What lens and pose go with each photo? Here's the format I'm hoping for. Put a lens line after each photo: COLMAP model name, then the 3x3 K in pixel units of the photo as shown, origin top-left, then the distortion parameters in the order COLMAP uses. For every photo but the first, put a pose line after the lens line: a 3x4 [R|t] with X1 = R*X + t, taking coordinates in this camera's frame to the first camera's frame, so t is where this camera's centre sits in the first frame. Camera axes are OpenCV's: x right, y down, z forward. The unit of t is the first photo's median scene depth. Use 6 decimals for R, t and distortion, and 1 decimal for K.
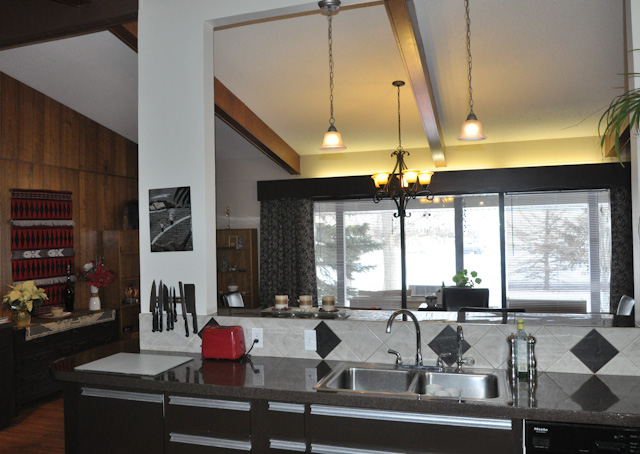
lens RADIAL K [[561.6, 0, 320.0], [0, 561.6, 227.0], [0, 0, 1]] dist [-0.051337, -0.001680]
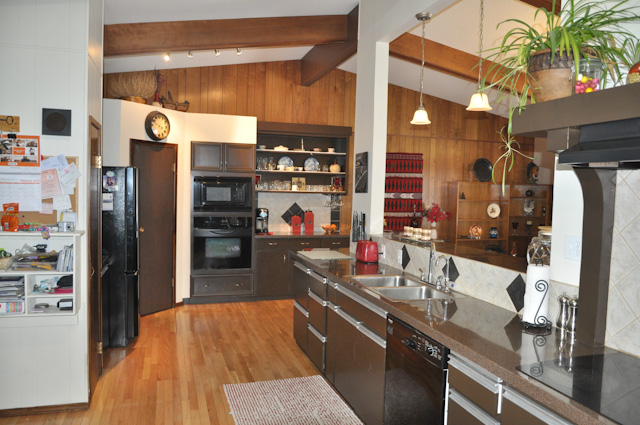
lens RADIAL K [[503.7, 0, 320.0], [0, 503.7, 212.5], [0, 0, 1]] dist [0.005085, 0.002218]
pose [[0.597283, 0.078038, -0.798225, 0.449325], [-0.029576, 0.996721, 0.075314, -0.002696], [0.801485, -0.021376, 0.597633, 0.025137]]
